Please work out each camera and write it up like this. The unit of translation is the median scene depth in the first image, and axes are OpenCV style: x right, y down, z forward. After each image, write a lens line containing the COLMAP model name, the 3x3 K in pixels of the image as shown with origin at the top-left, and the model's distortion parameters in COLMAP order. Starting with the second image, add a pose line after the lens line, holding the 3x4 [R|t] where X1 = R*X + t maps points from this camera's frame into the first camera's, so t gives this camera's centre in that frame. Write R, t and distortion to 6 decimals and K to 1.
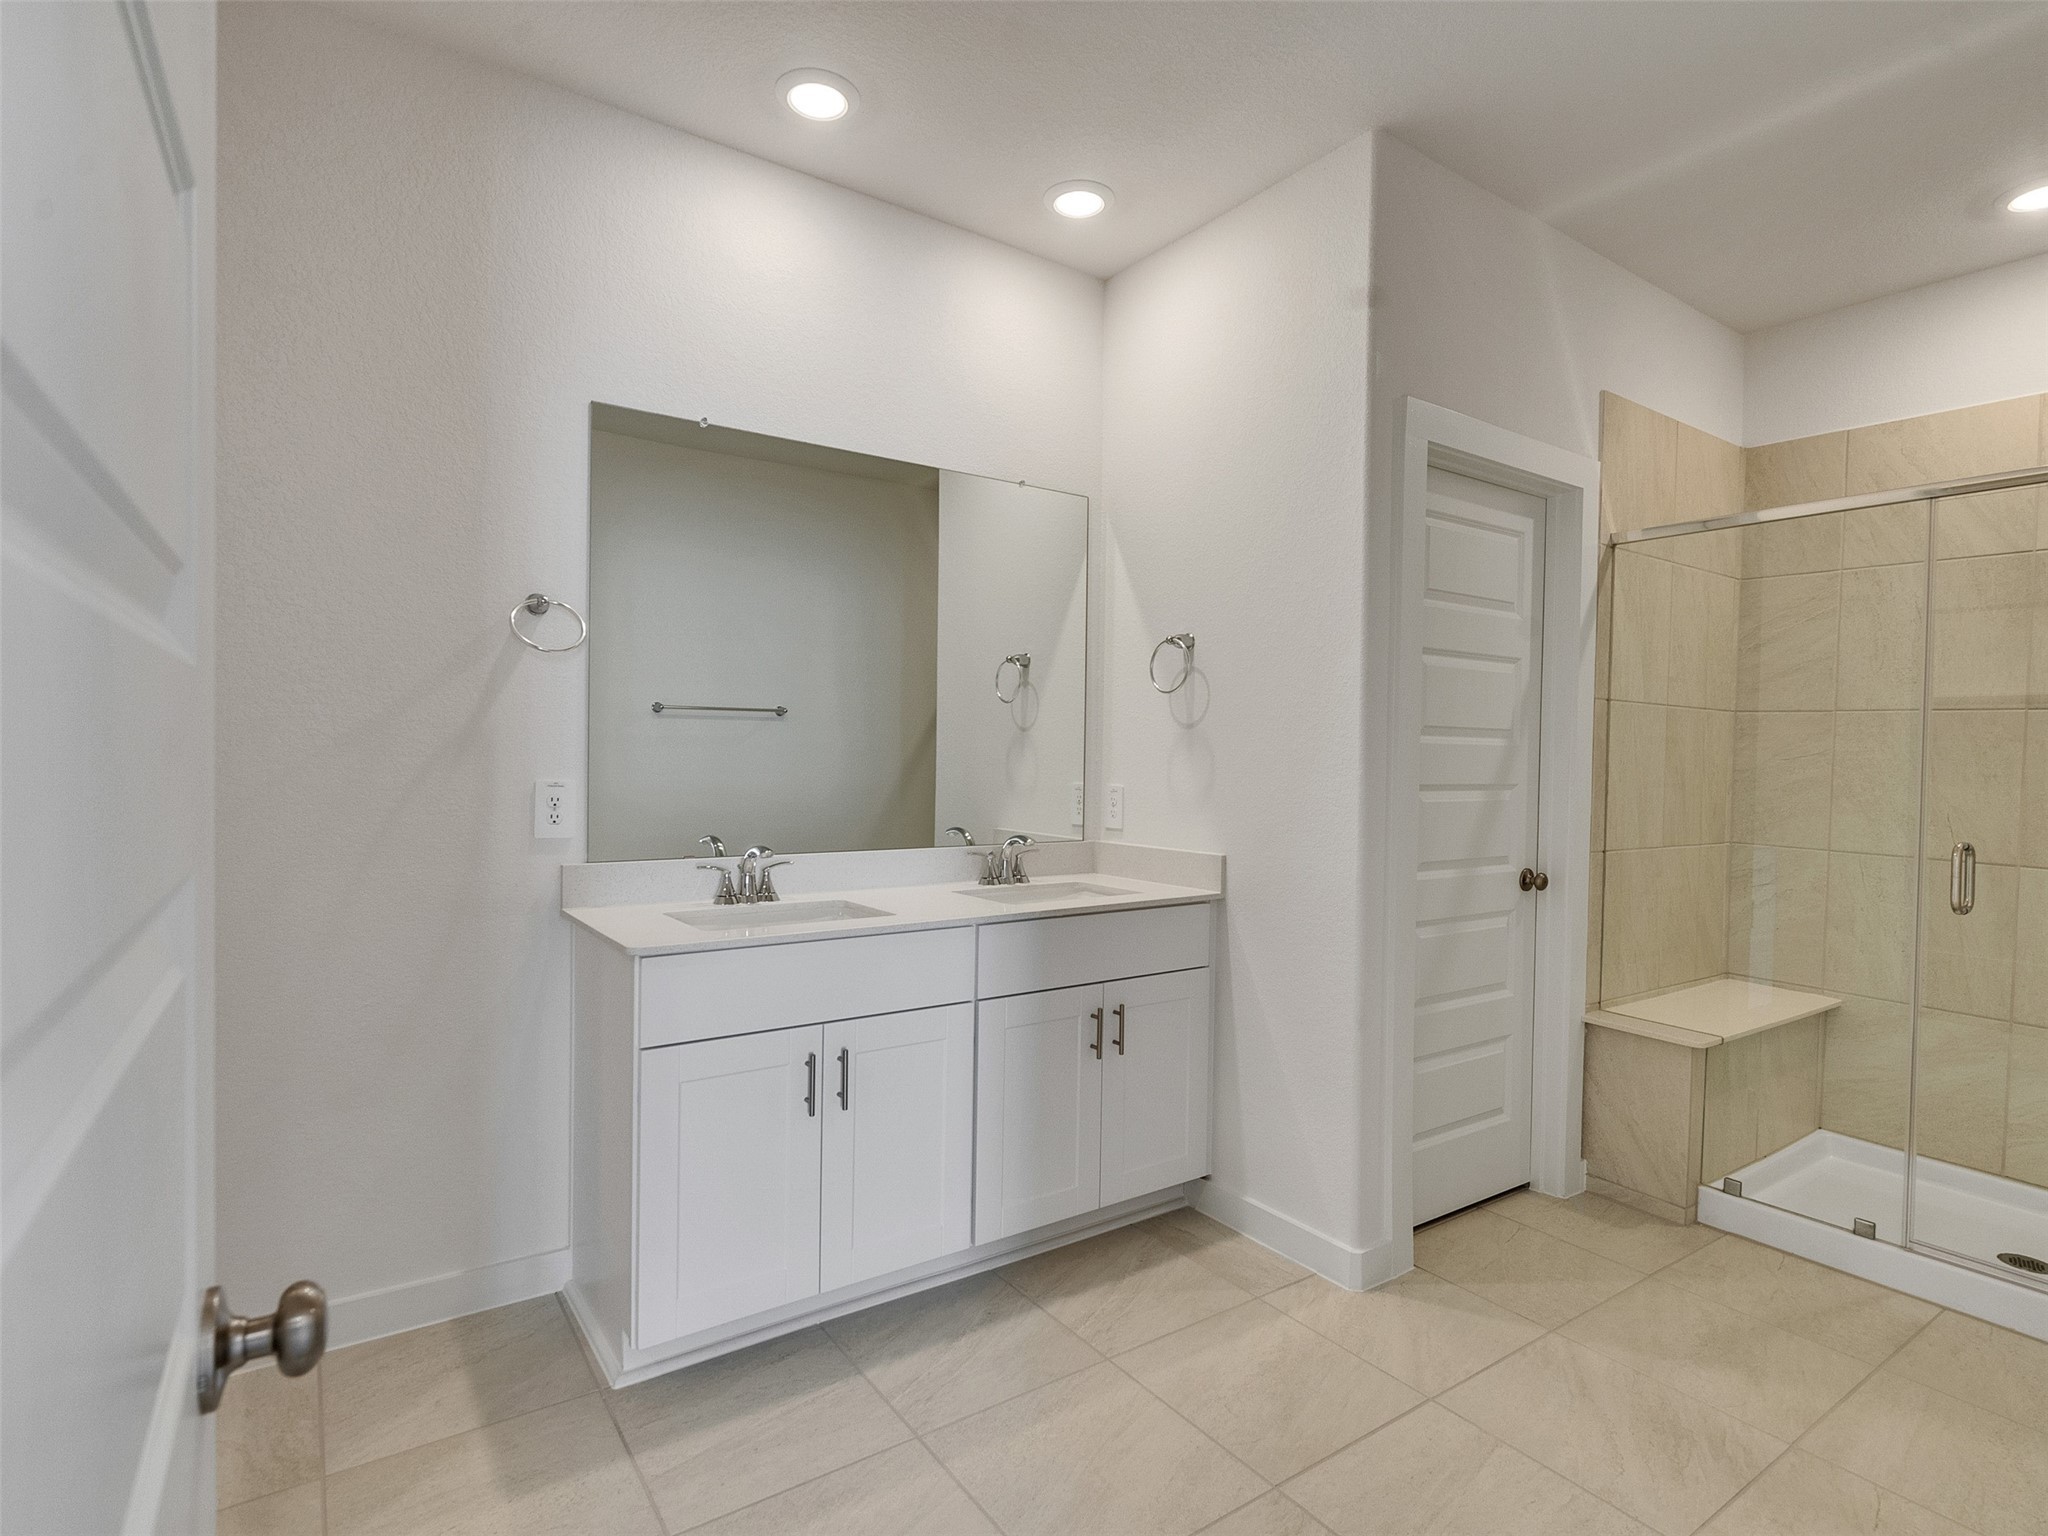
lens RADIAL K [[1046.3, 0, 1016.6], [0, 1046.3, 762.6], [0, 0, 1]] dist [-0.008923, 0.006067]
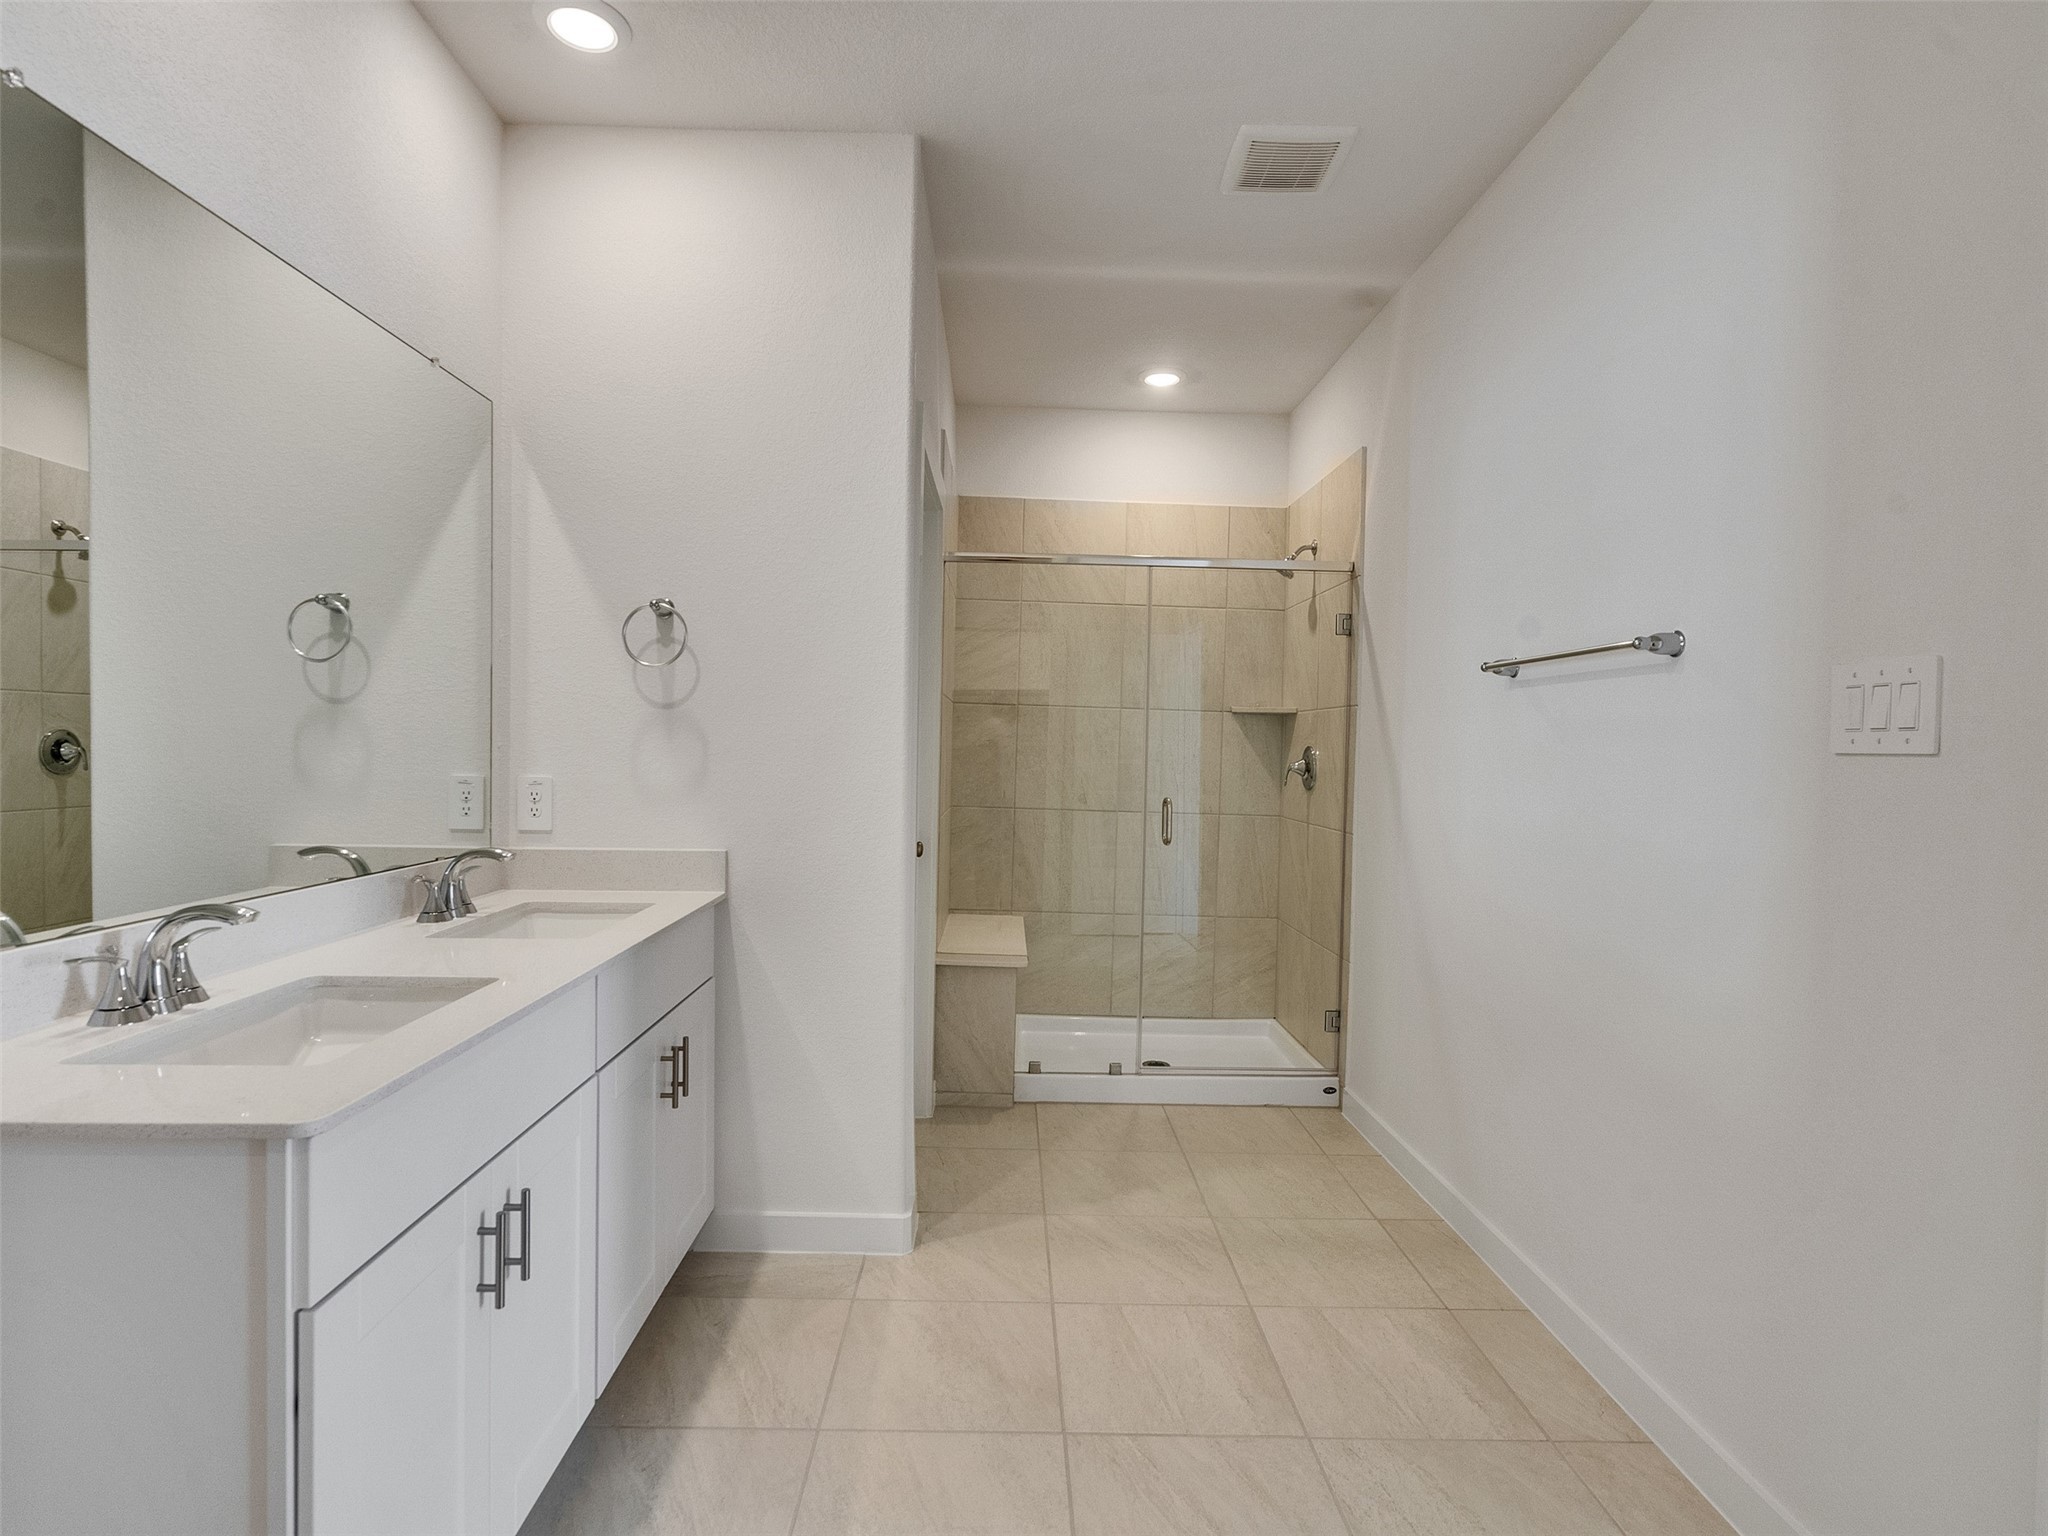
lens RADIAL K [[1046.3, 0, 1021.4], [0, 1046.3, 762.8], [0, 0, 1]] dist [-0.008923, 0.006067]
pose [[0.554785, -0.020261, 0.831747, -0.443163], [-0.000830, 0.999689, 0.024905, -0.010686], [-0.831993, -0.014508, 0.554596, 0.310361]]
